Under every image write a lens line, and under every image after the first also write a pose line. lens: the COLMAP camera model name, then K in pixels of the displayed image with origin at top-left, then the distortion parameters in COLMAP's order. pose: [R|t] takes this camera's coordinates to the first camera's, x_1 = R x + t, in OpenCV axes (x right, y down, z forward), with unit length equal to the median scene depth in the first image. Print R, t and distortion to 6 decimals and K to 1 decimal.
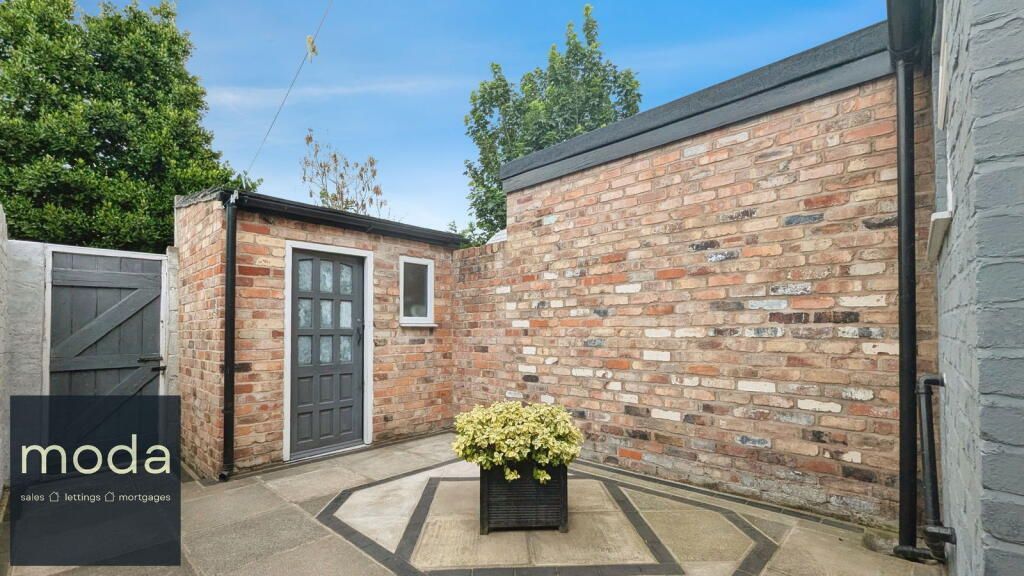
lens RADIAL K [[431.4, 0, 517.1], [0, 431.4, 321.0], [0, 0, 1]] dist [-0.008461, 0.000066]
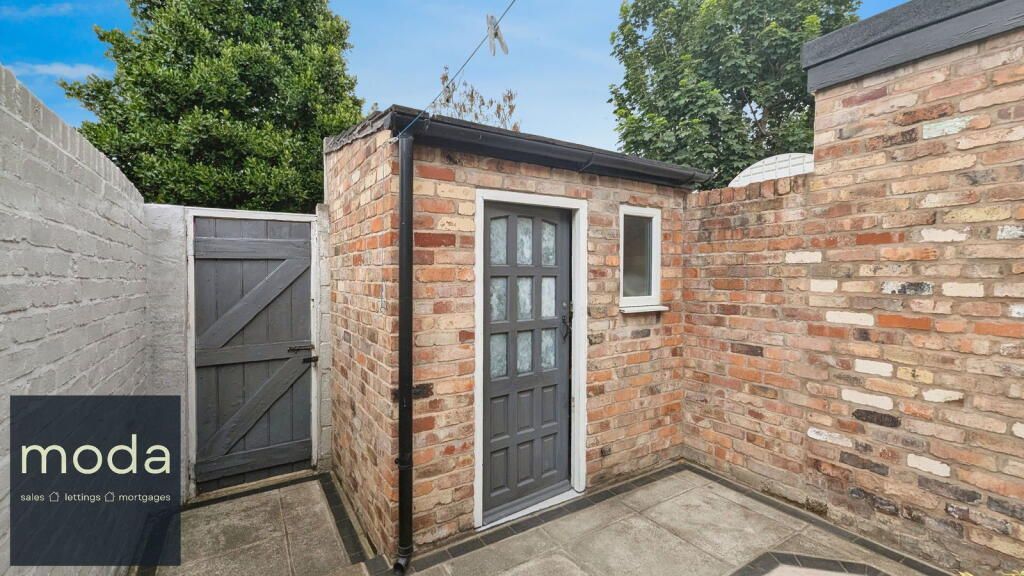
lens RADIAL K [[431.4, 0, 510.0], [0, 431.4, 278.4], [0, 0, 1]] dist [-0.008461, 0.000066]
pose [[0.966291, 0.006909, -0.257360, -0.300272], [0.002242, 0.999376, 0.035248, -0.072184], [0.257443, -0.034637, 0.965672, 0.361858]]
